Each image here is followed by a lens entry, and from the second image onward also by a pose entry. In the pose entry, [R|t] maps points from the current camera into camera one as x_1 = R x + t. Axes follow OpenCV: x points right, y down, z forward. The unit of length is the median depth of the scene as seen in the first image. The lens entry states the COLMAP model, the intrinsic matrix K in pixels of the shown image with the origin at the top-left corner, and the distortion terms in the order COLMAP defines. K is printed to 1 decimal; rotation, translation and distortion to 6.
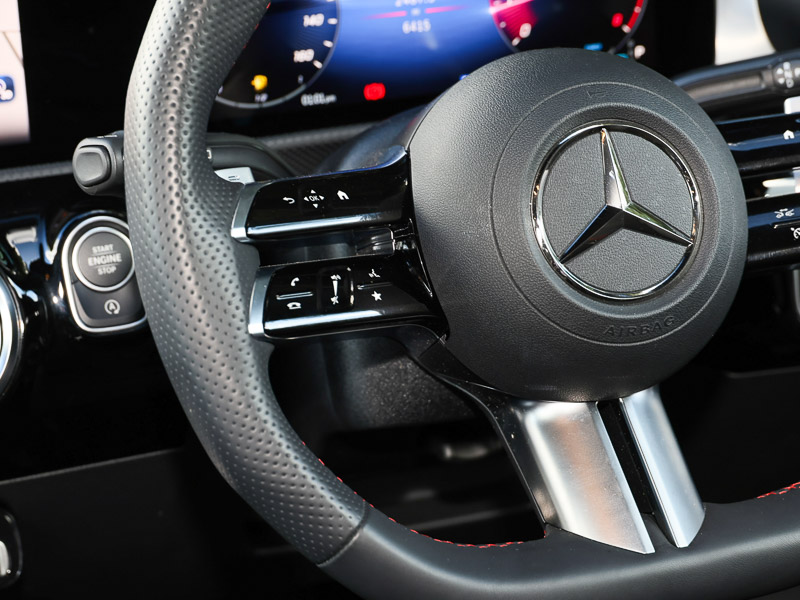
lens RADIAL K [[2519.5, 0, 400.0], [0, 2519.5, 300.0], [0, 0, 1]] dist [0.010270, -1.701007]
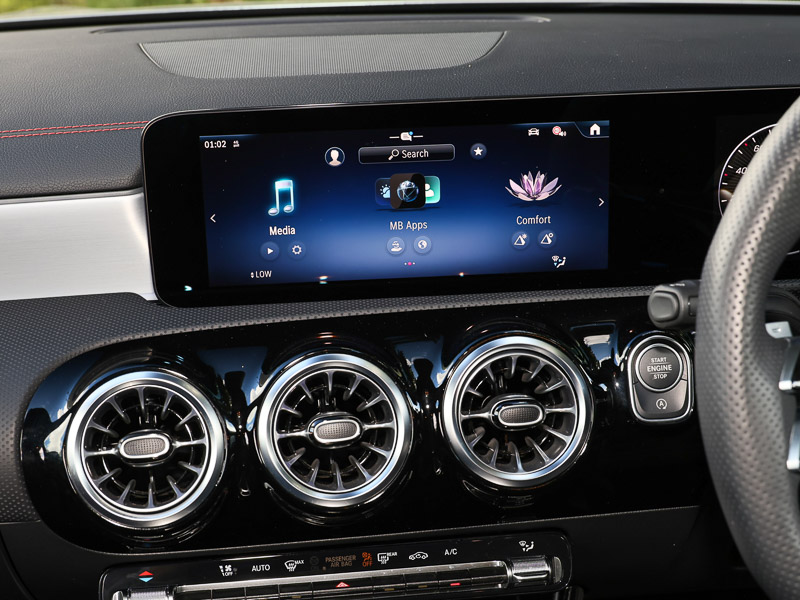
lens RADIAL K [[1450.2, 0, 400.0], [0, 1450.2, 300.0], [0, 0, 1]] dist [0.012782, -0.002550]
pose [[0.965831, 0.100308, -0.238975, -0.079928], [-0.095573, 0.994929, 0.031349, -0.072216], [0.240908, -0.007438, 0.970520, 0.250399]]
